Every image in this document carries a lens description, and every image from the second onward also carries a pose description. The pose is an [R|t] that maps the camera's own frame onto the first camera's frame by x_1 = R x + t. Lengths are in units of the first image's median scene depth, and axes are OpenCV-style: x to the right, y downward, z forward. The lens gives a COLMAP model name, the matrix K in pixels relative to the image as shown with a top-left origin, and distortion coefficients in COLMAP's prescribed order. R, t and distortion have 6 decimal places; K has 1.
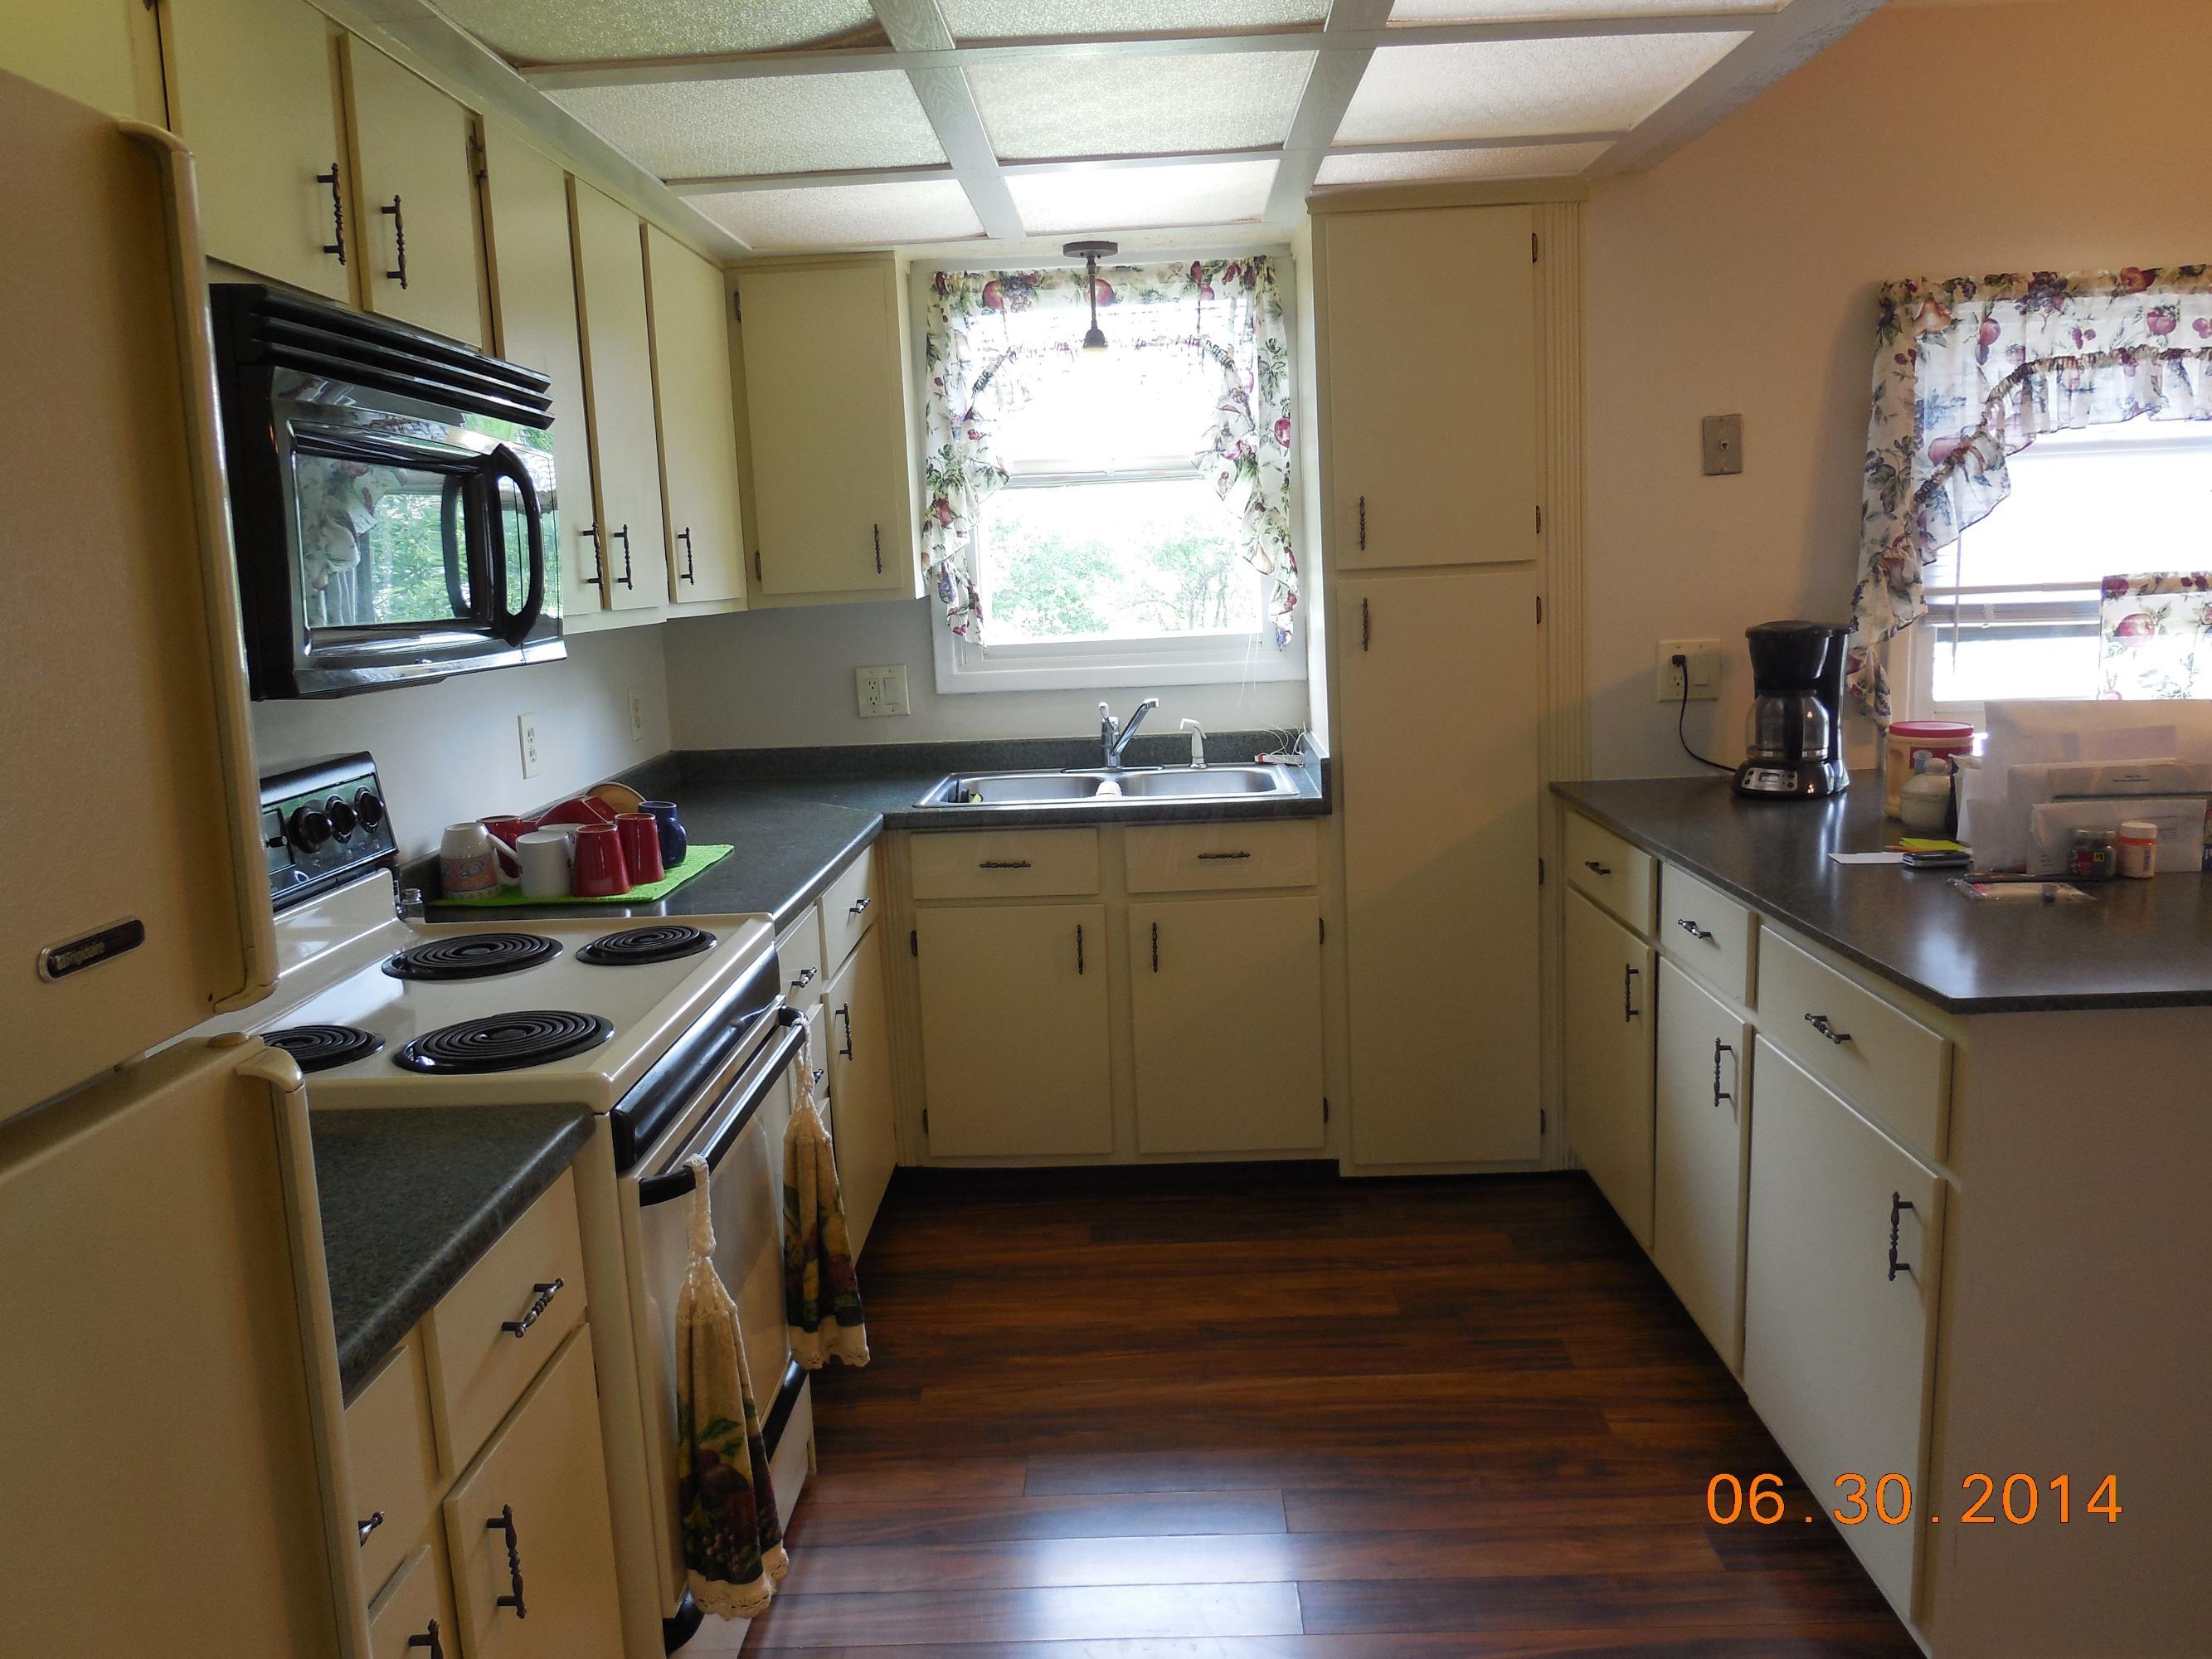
lens RADIAL K [[1637.0, 0, 1092.8], [0, 1637.0, 831.6], [0, 0, 1]] dist [-0.037659, 0.017053]
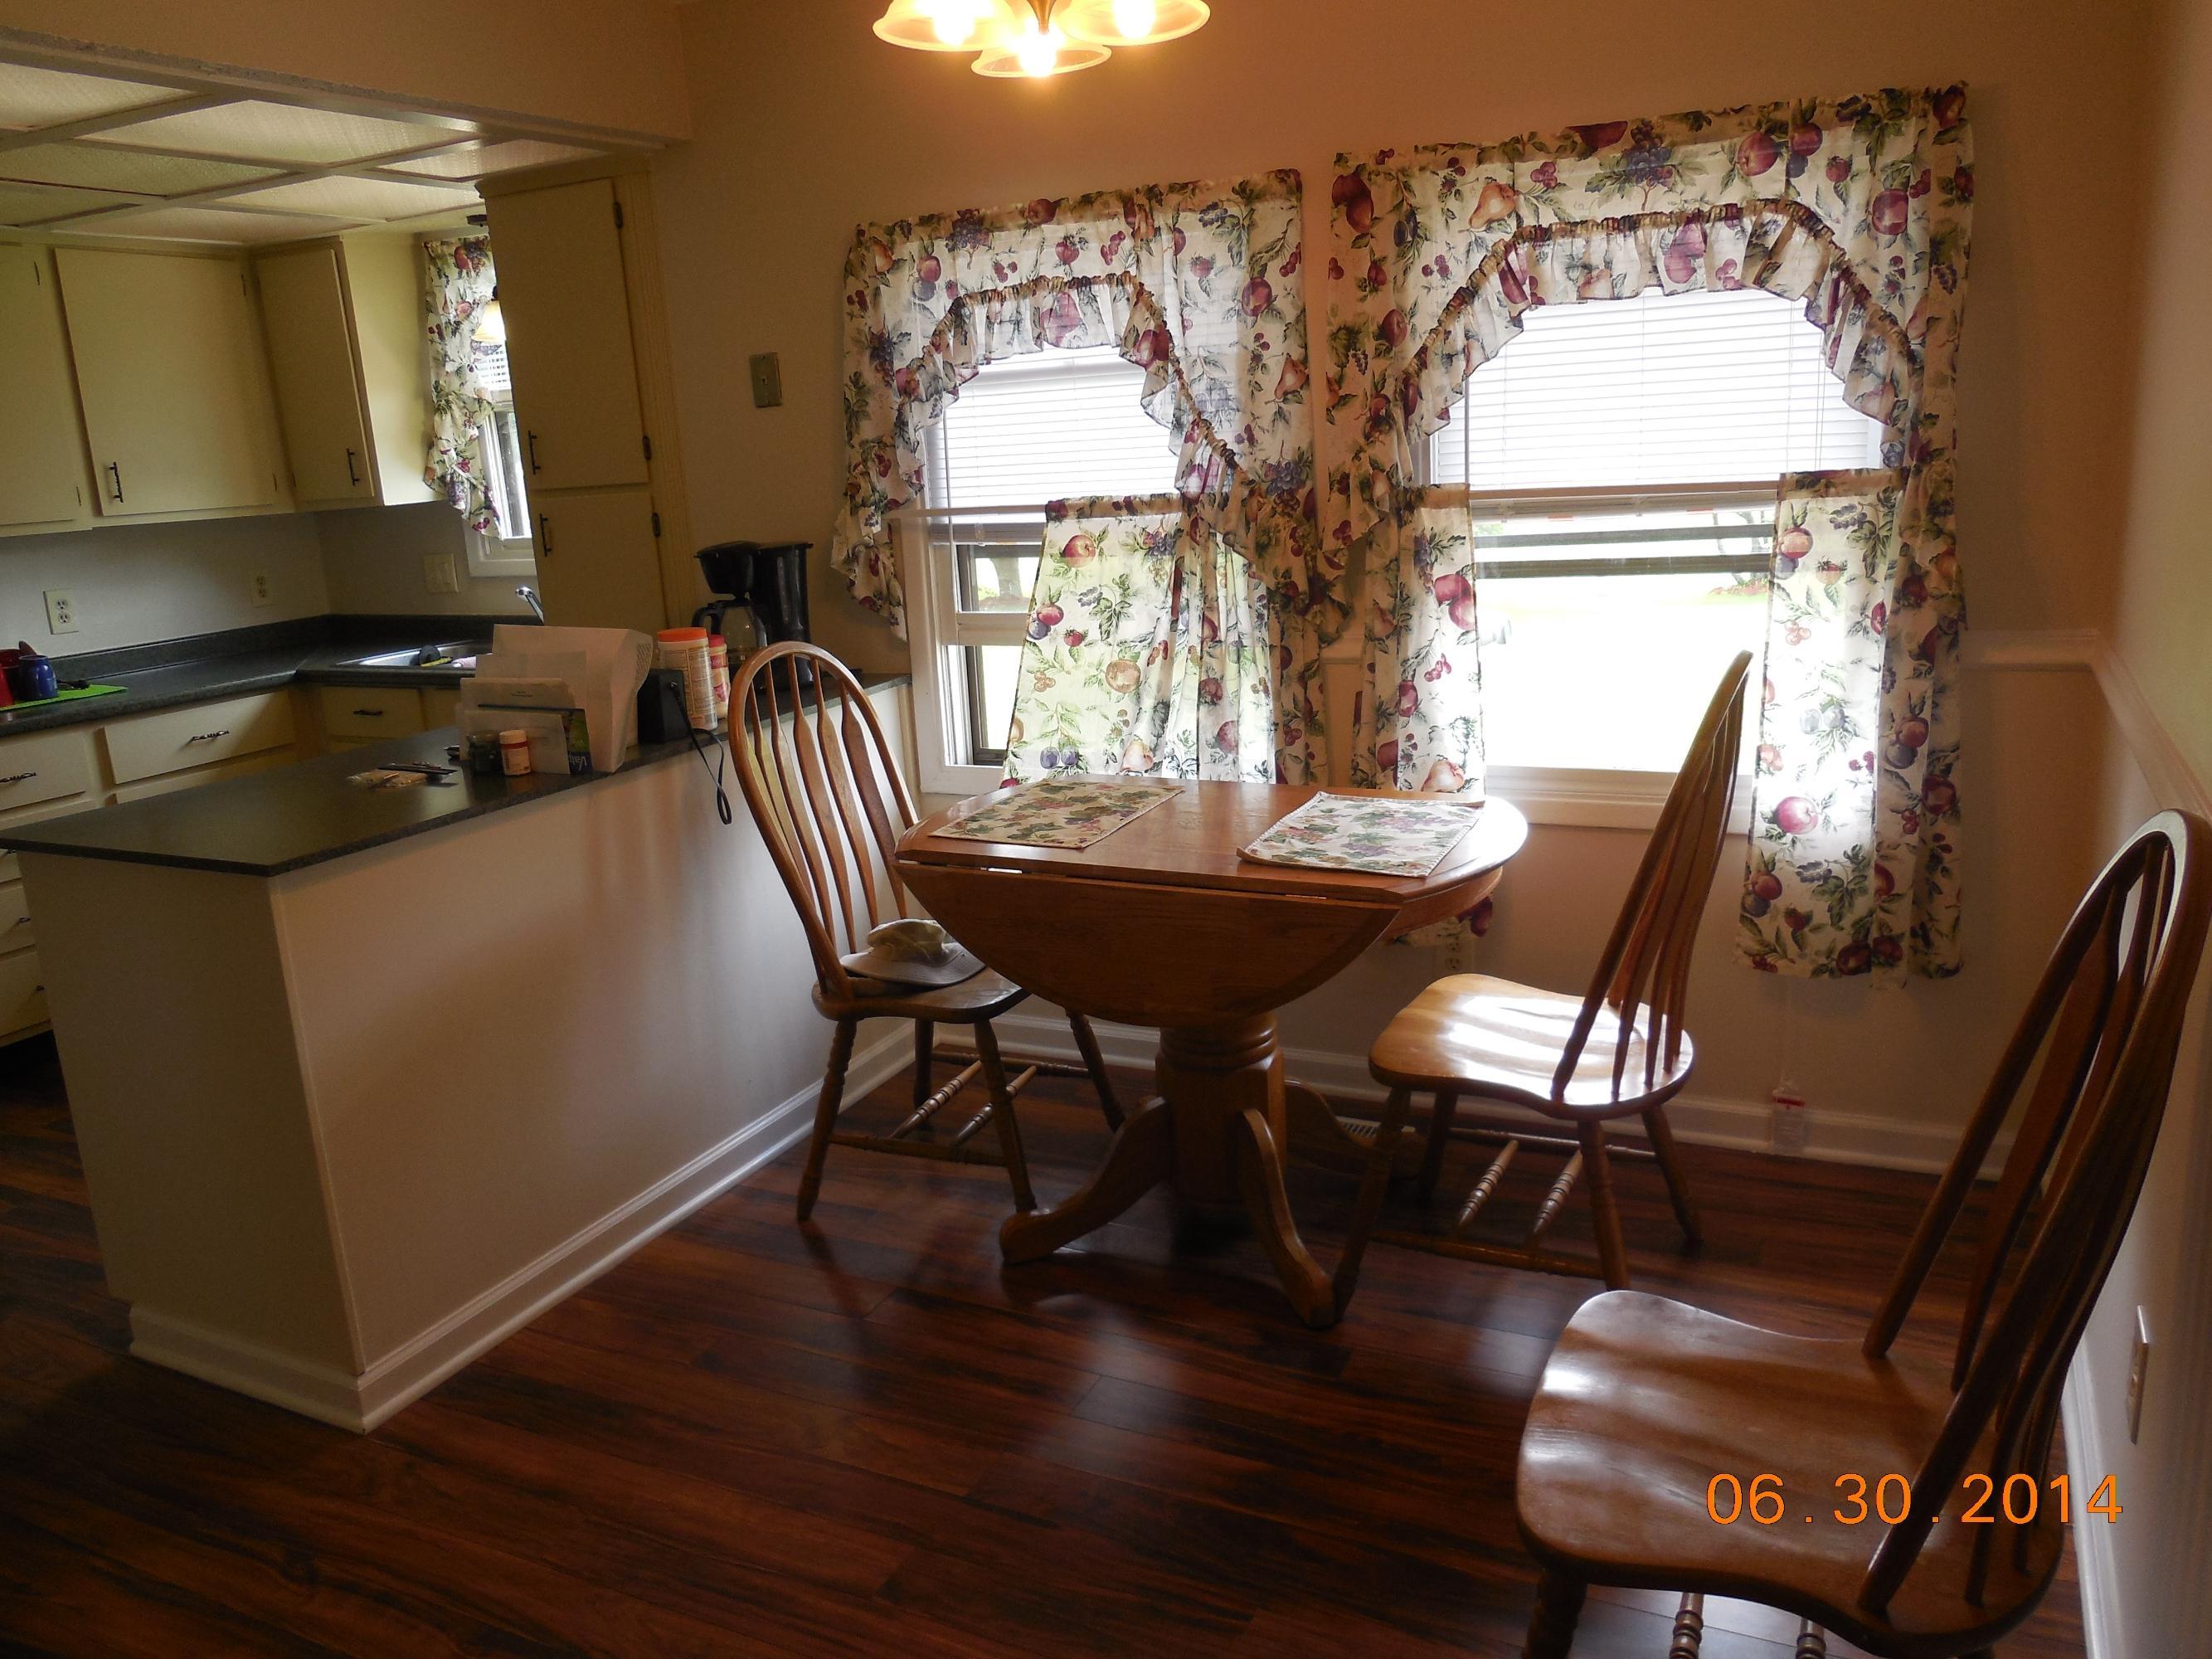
lens RADIAL K [[1637.0, 0, 1119.5], [0, 1637.0, 827.6], [0, 0, 1]] dist [-0.037659, 0.017053]
pose [[0.915448, 0.088618, -0.392558, 1.128218], [-0.051761, 0.993280, 0.103520, -0.060652], [0.399094, -0.074448, 0.913883, 0.037667]]
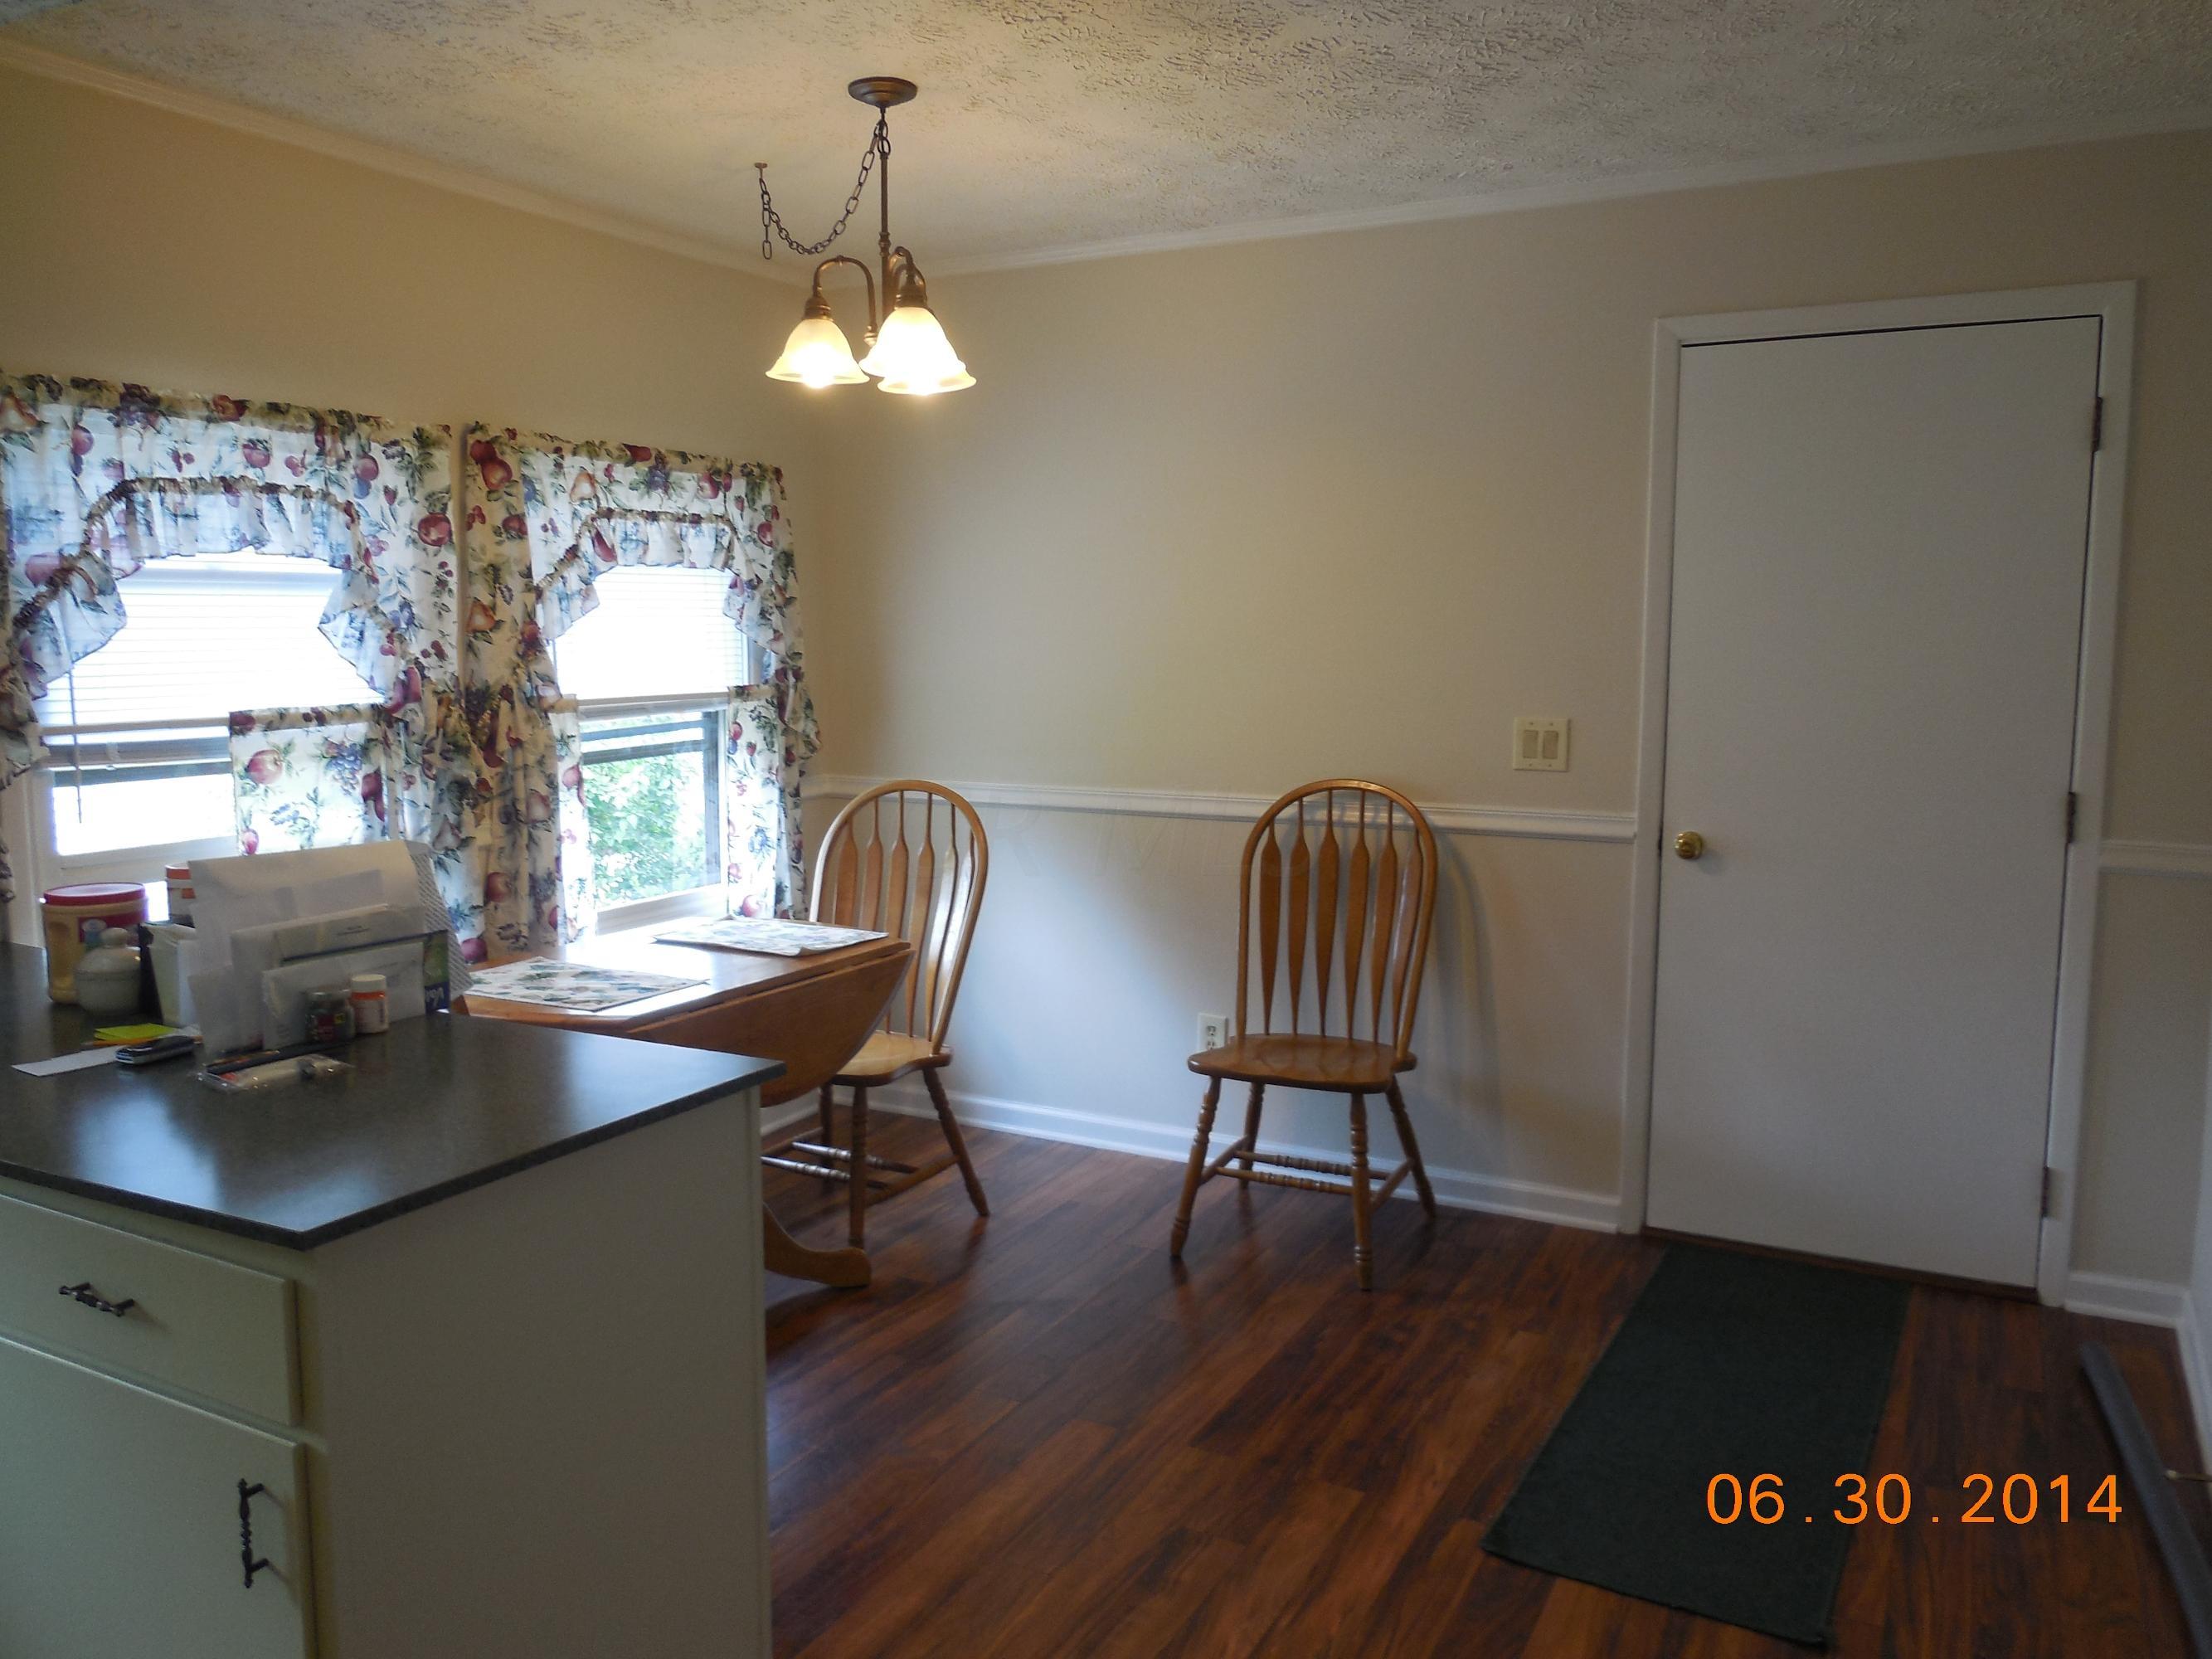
lens RADIAL K [[1637.0, 0, 1098.9], [0, 1637.0, 826.6], [0, 0, 1]] dist [-0.037659, 0.017053]
pose [[0.435499, -0.063861, 0.897921, -0.013811], [0.132052, 0.991222, 0.006451, -0.030239], [-0.890451, 0.115763, 0.440109, 0.134143]]
